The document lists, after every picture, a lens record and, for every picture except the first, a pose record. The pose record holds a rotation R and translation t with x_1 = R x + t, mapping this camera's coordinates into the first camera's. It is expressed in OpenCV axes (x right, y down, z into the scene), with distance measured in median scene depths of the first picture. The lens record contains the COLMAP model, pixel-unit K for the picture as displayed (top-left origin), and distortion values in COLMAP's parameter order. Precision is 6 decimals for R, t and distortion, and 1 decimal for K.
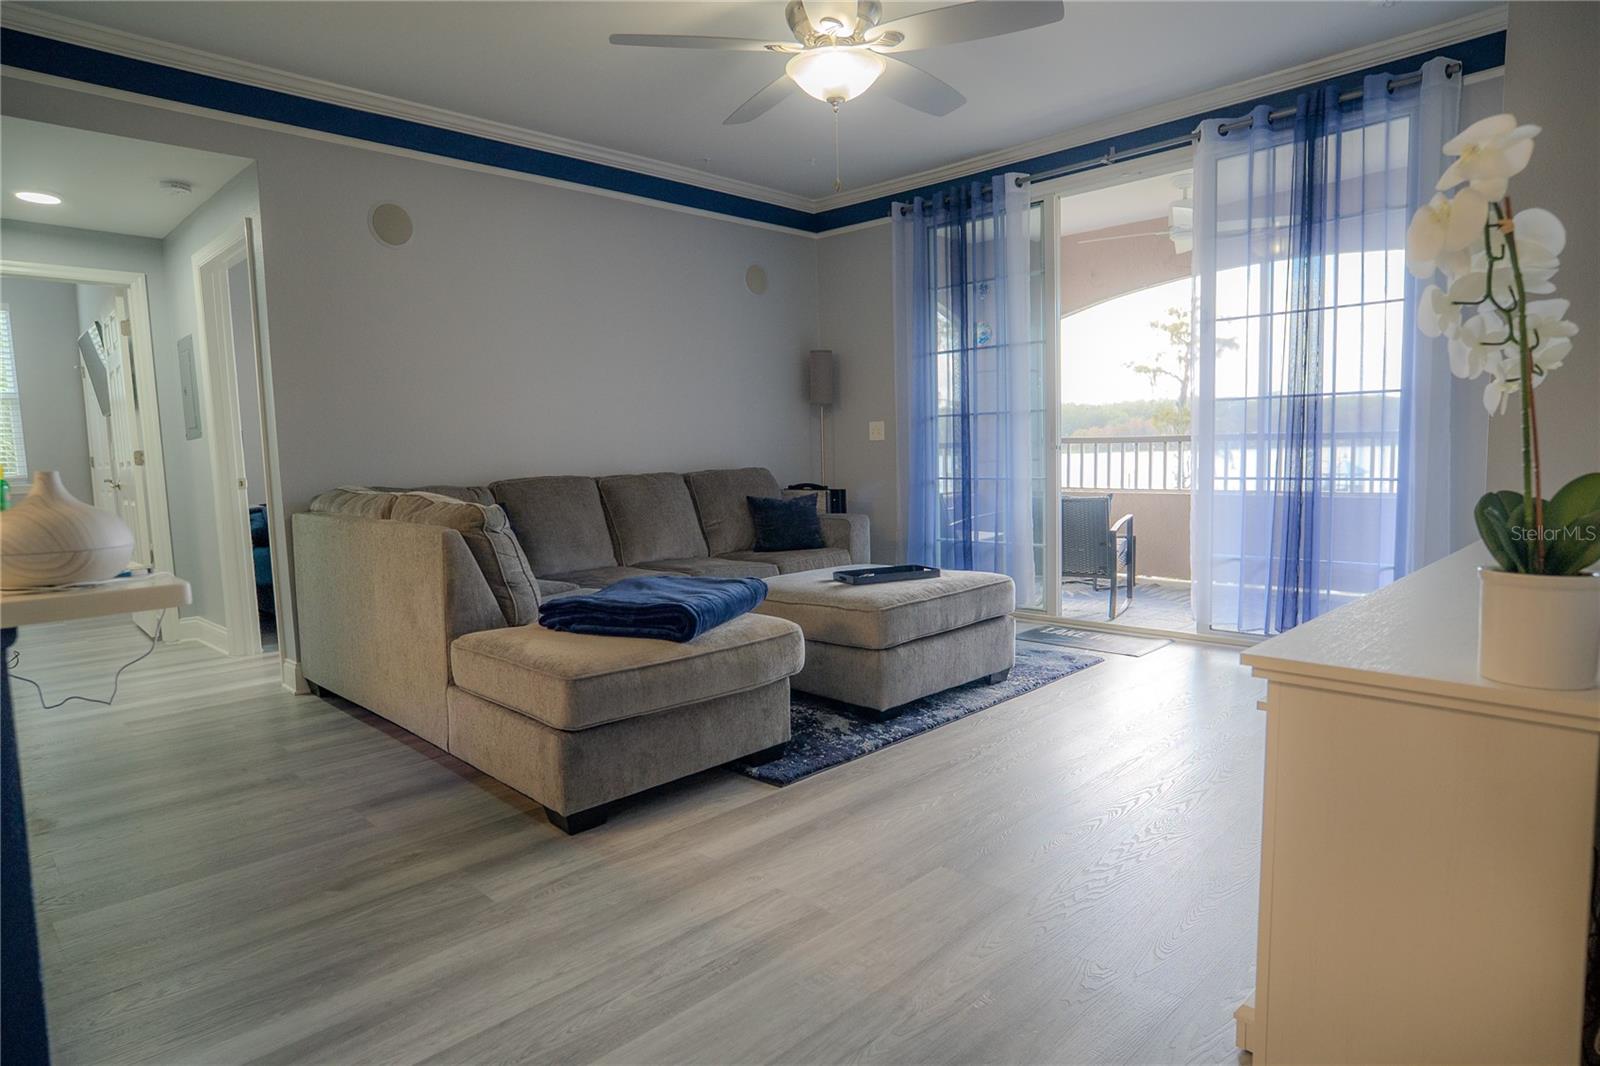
lens RADIAL K [[925.7, 0, 798.3], [0, 925.7, 534.9], [0, 0, 1]] dist [-0.036166, 0.024071]
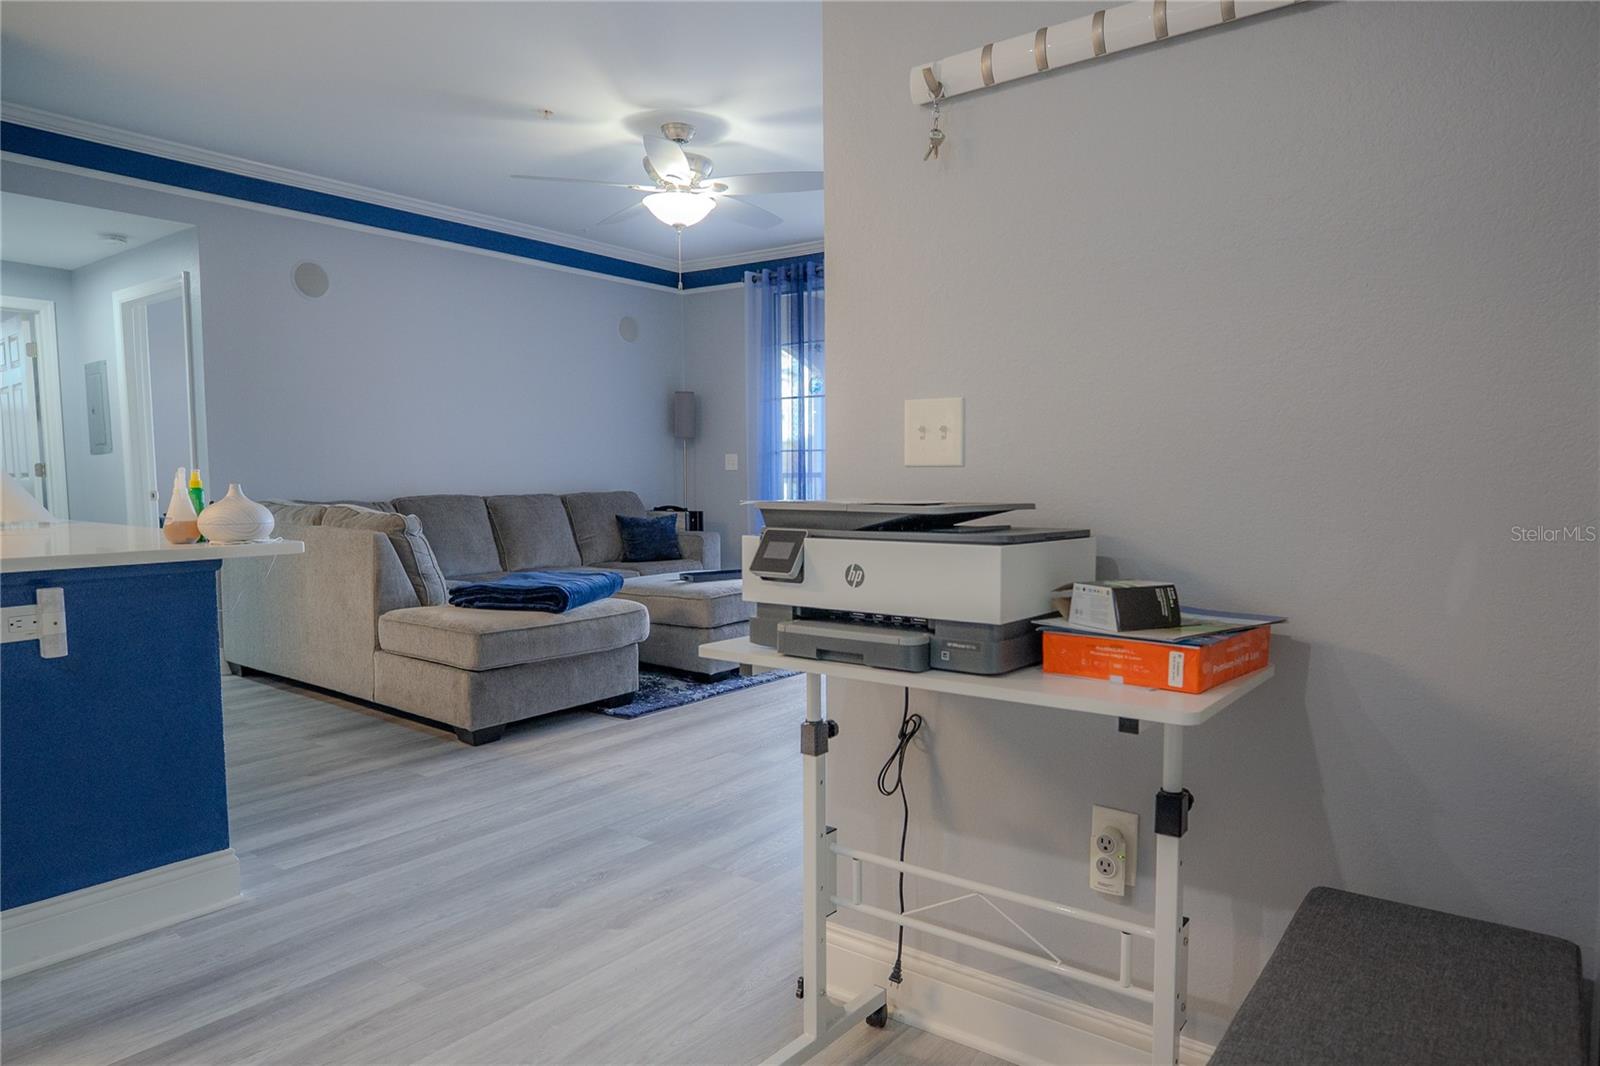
lens RADIAL K [[925.7, 0, 828.2], [0, 925.7, 531.4], [0, 0, 1]] dist [-0.036166, 0.024071]
pose [[0.987125, 0.013169, 0.159406, 0.043043], [-0.008047, 0.999432, -0.032739, 0.026930], [-0.159746, 0.031034, 0.986670, -0.355944]]
